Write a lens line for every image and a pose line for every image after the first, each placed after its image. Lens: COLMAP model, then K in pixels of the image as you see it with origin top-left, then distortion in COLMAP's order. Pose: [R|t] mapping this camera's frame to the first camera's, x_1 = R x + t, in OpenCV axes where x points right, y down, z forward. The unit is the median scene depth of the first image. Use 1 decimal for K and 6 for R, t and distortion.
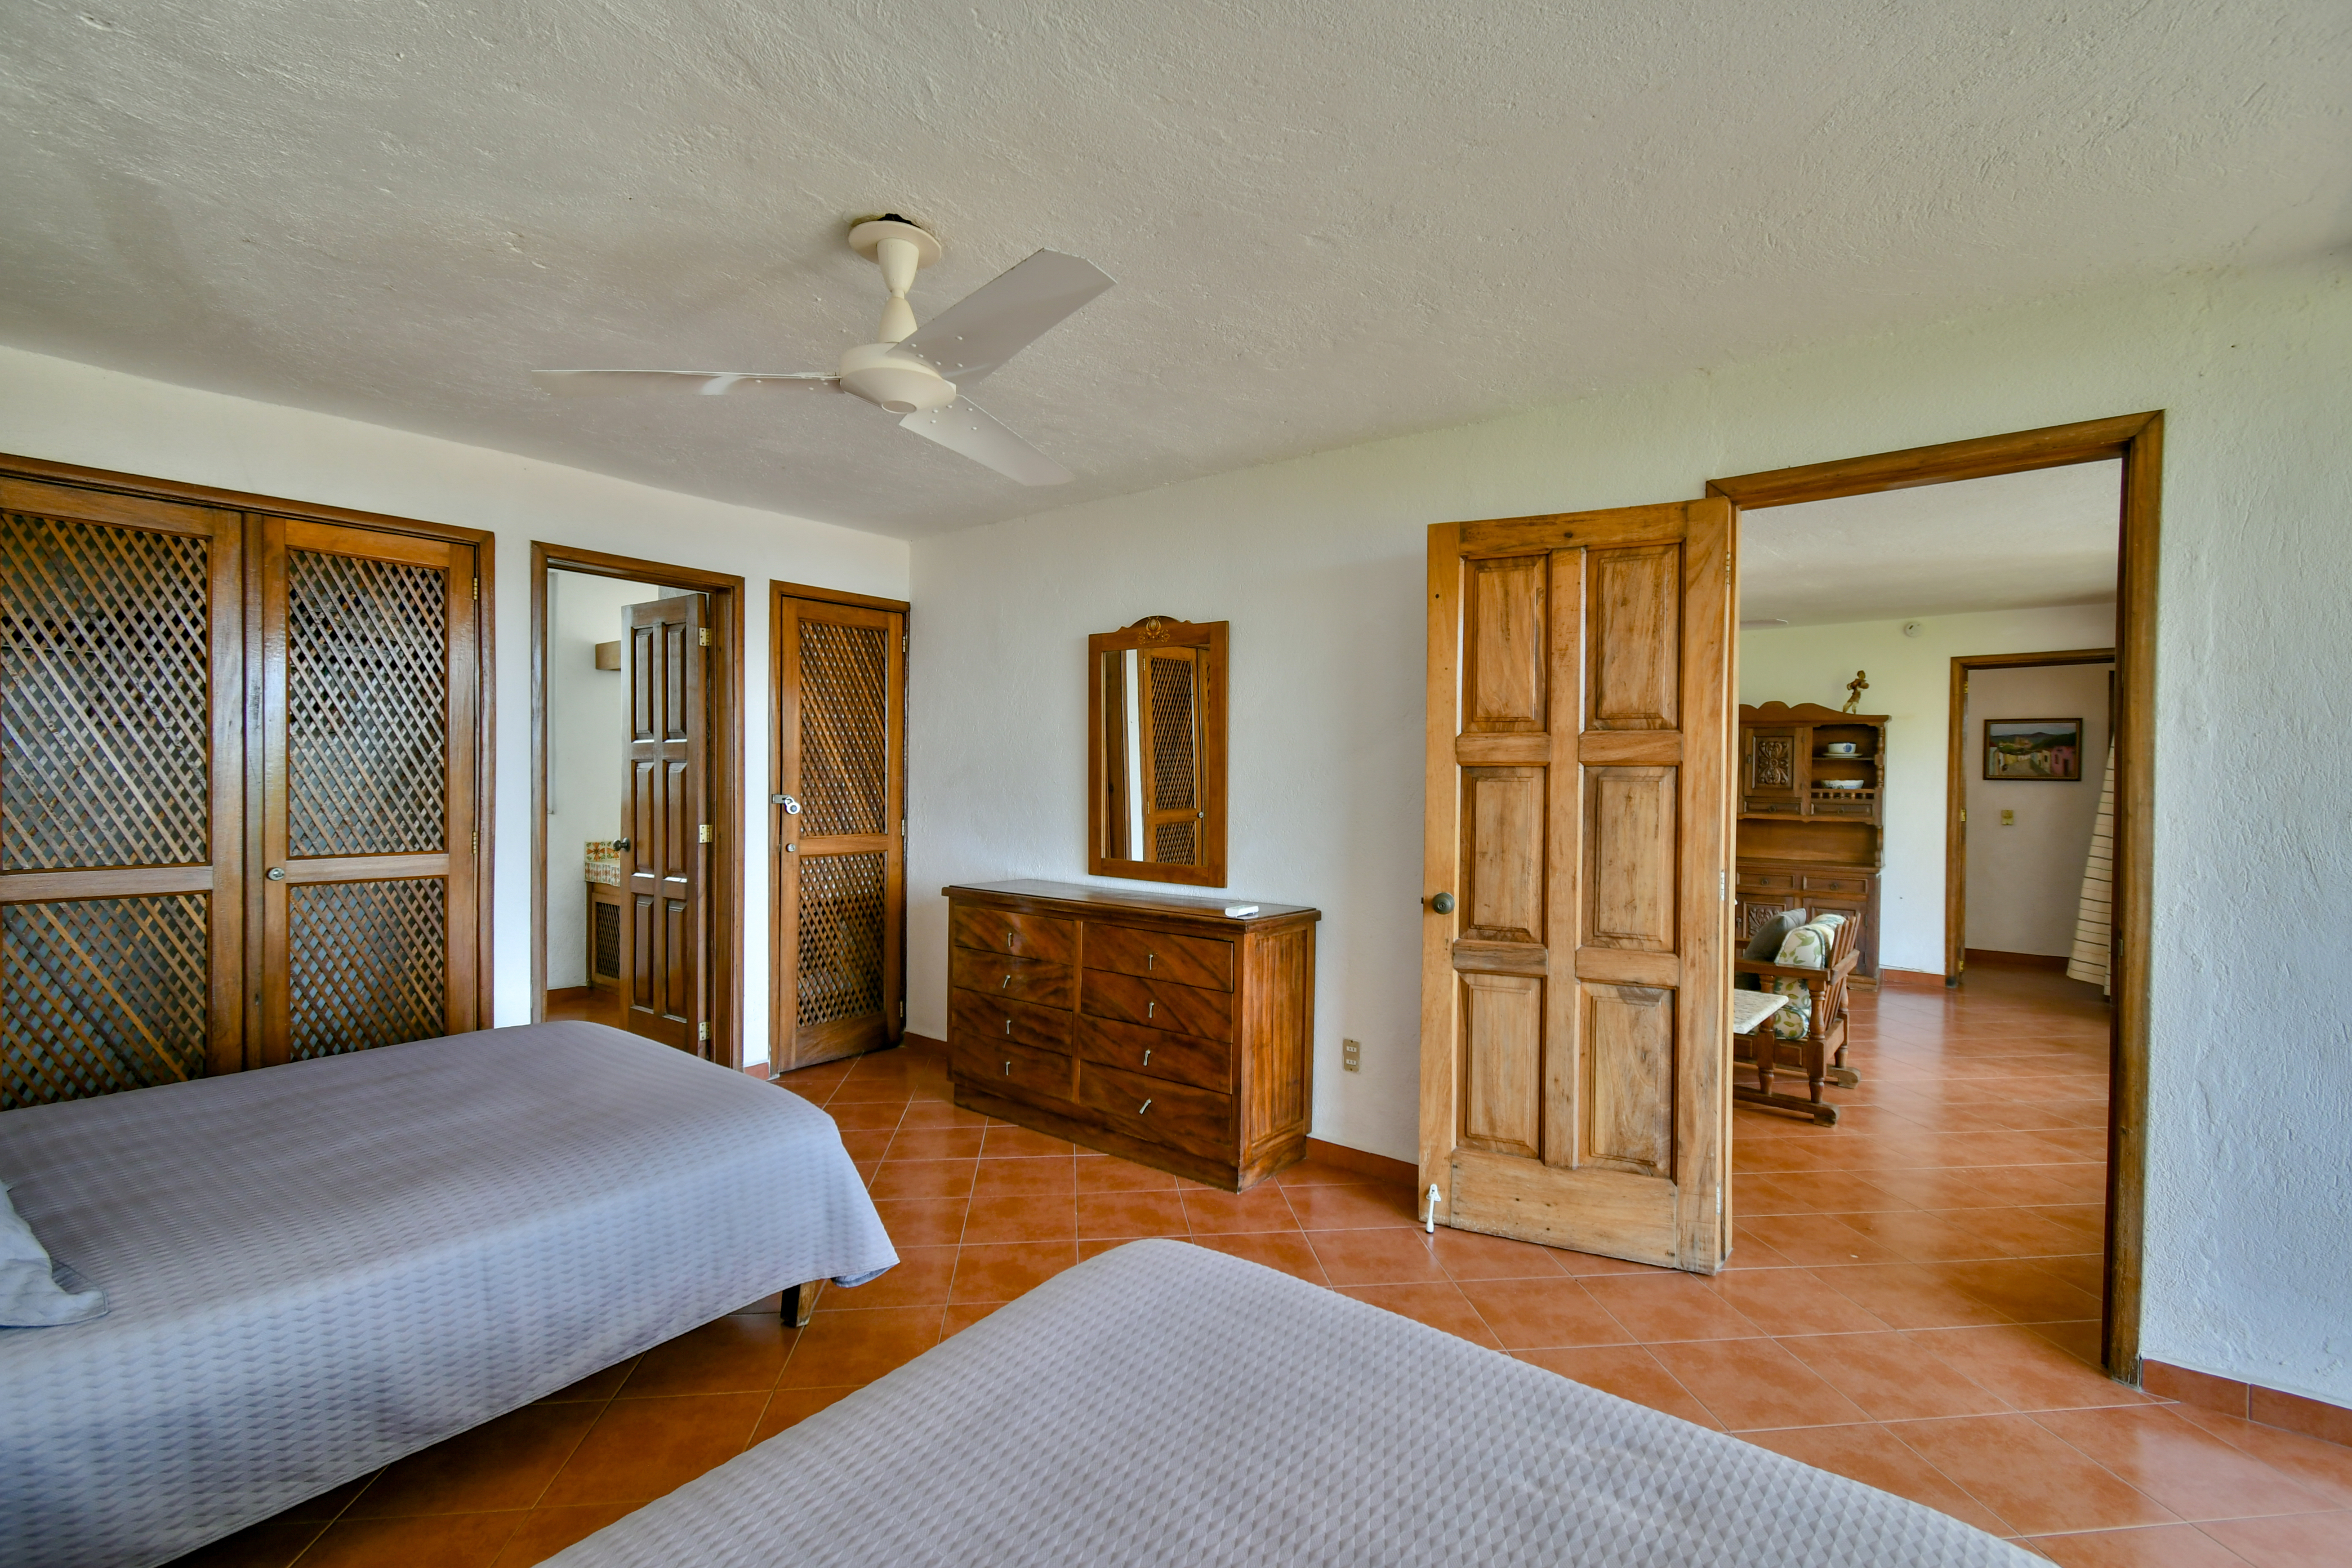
lens RADIAL K [[1029.4, 0, 1174.9], [0, 1029.4, 788.4], [0, 0, 1]] dist [0.000802, -0.001263]
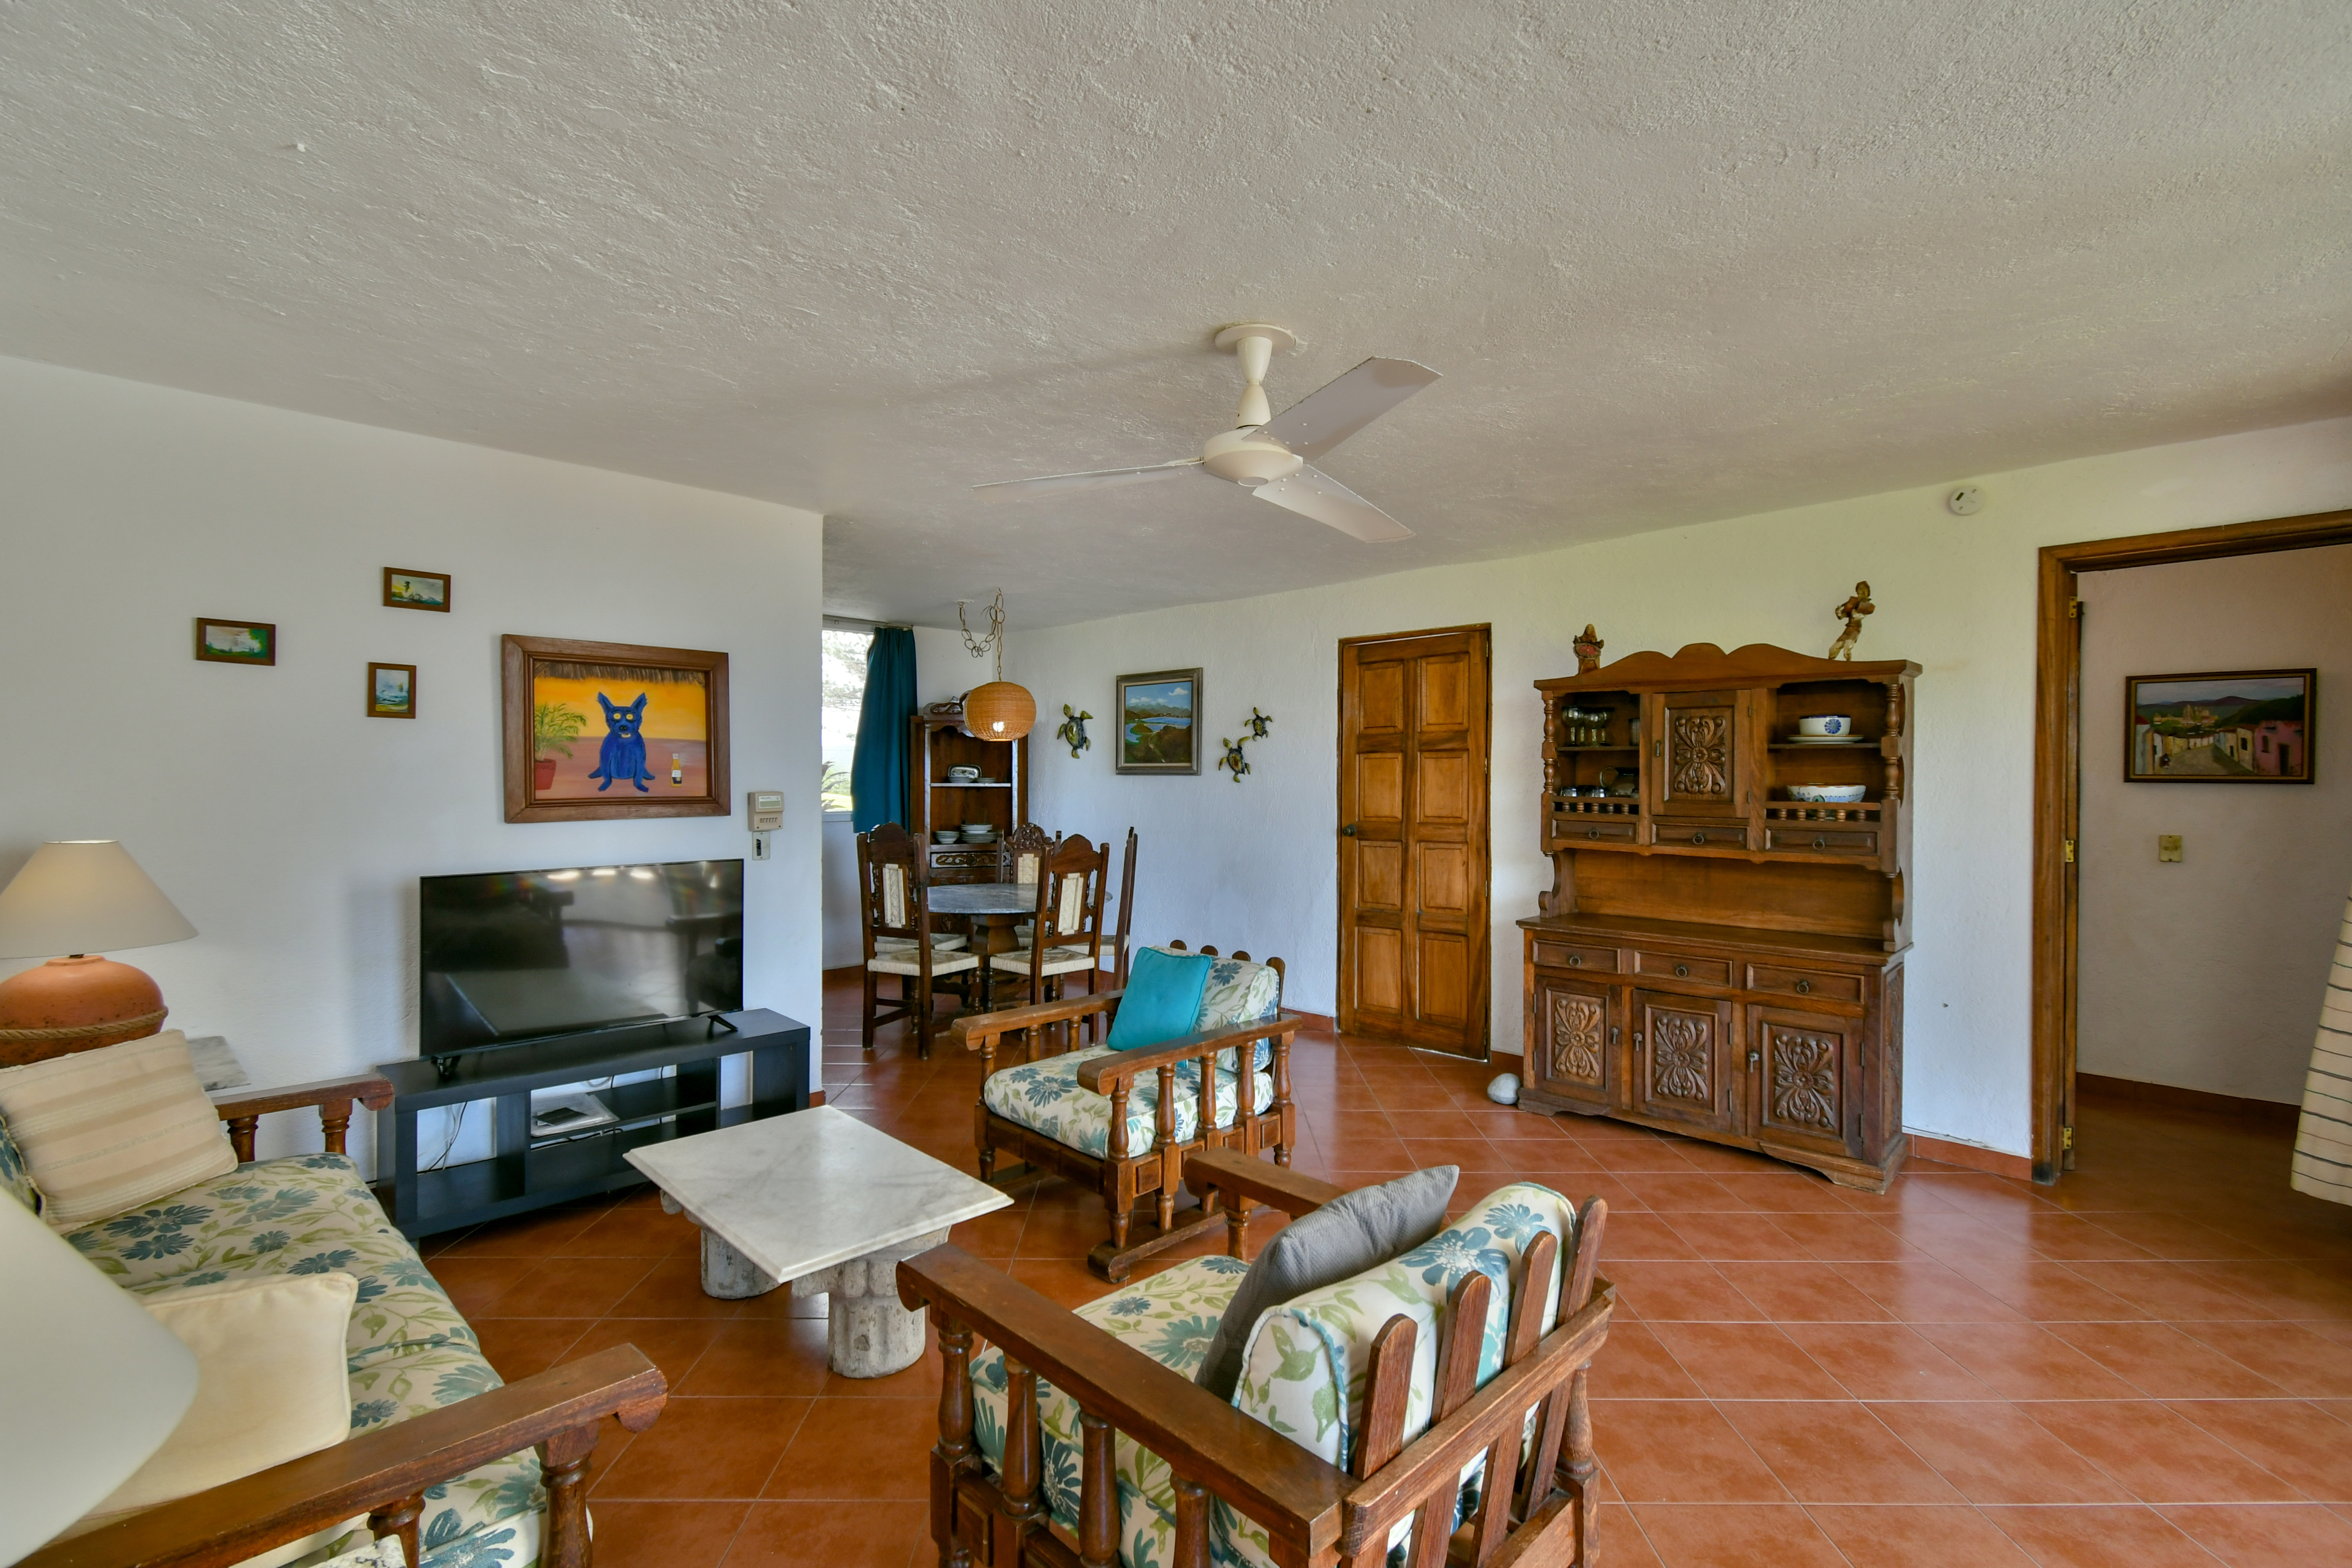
lens RADIAL K [[1029.4, 0, 1174.9], [0, 1029.4, 788.4], [0, 0, 1]] dist [0.000802, -0.001263]
pose [[0.994261, -0.005447, -0.106841, 0.364985], [0.005032, 0.999979, -0.004145, -0.005996], [0.106861, 0.003583, 0.994267, 0.425410]]
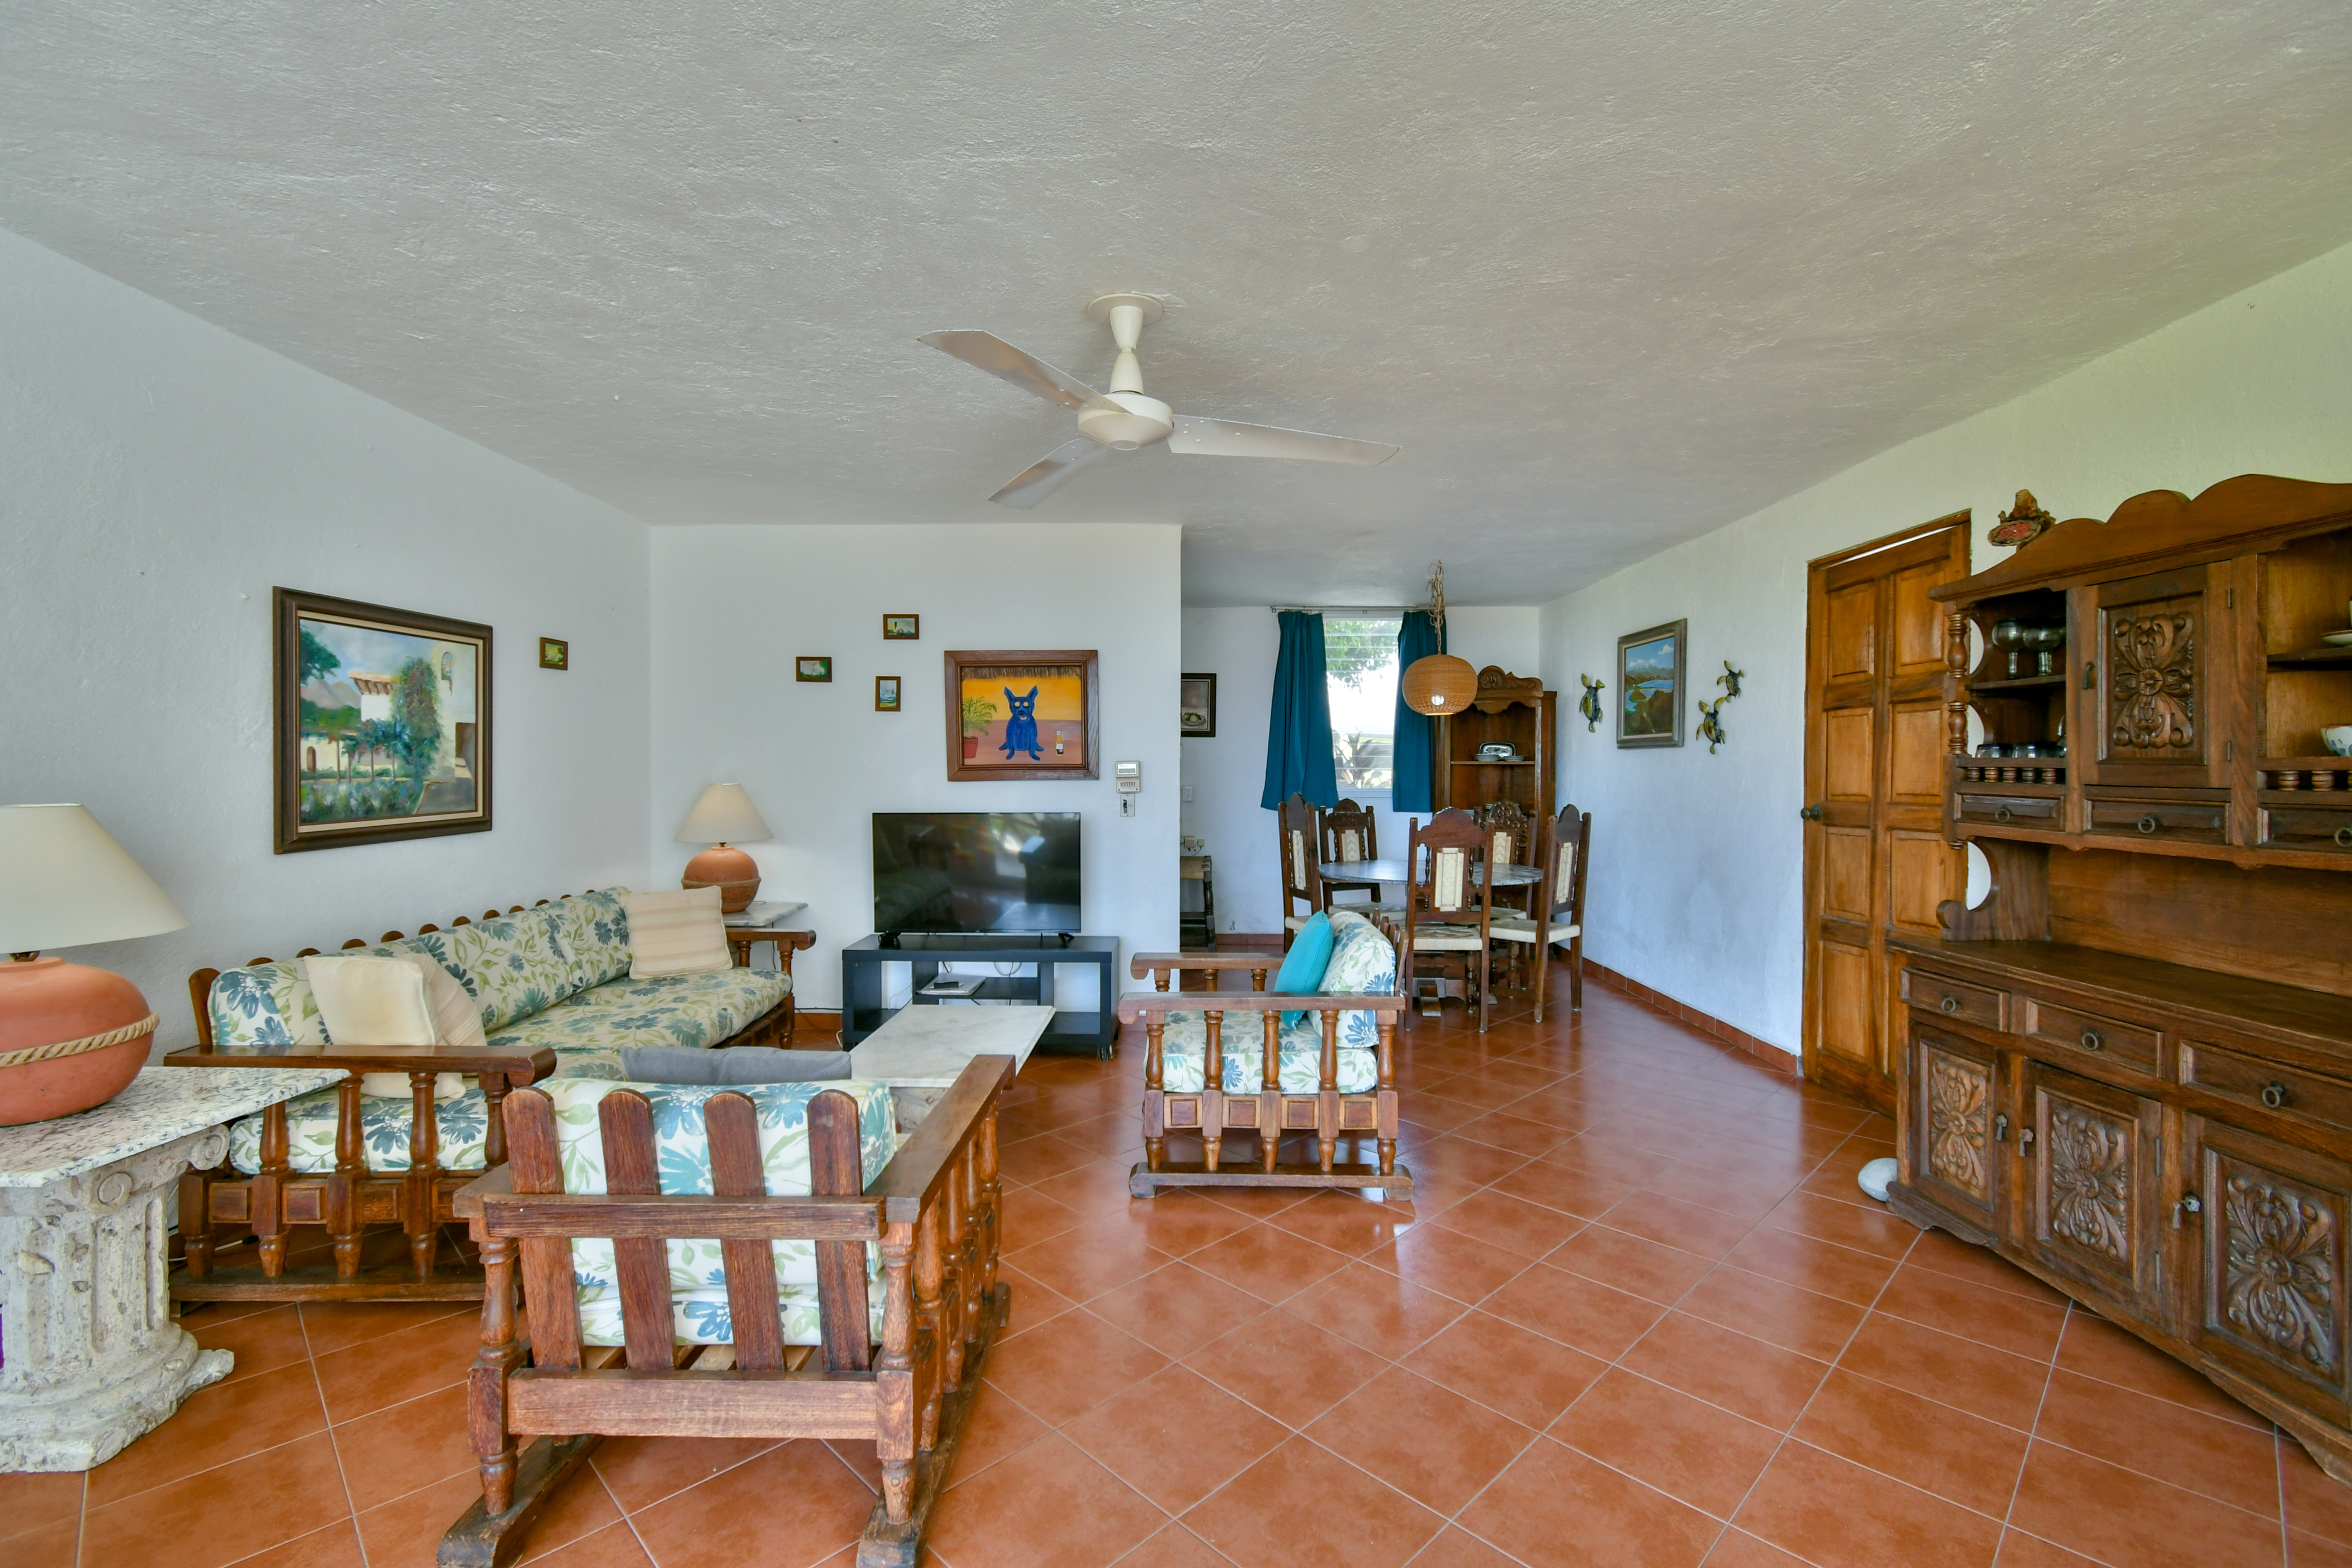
lens RADIAL K [[1029.4, 0, 1174.9], [0, 1029.4, 788.4], [0, 0, 1]] dist [0.000802, -0.001263]
pose [[0.620947, 0.004513, -0.783840, 0.654366], [-0.004781, 0.999987, 0.001969, 0.009946], [0.783838, 0.002525, 0.620960, 0.562489]]
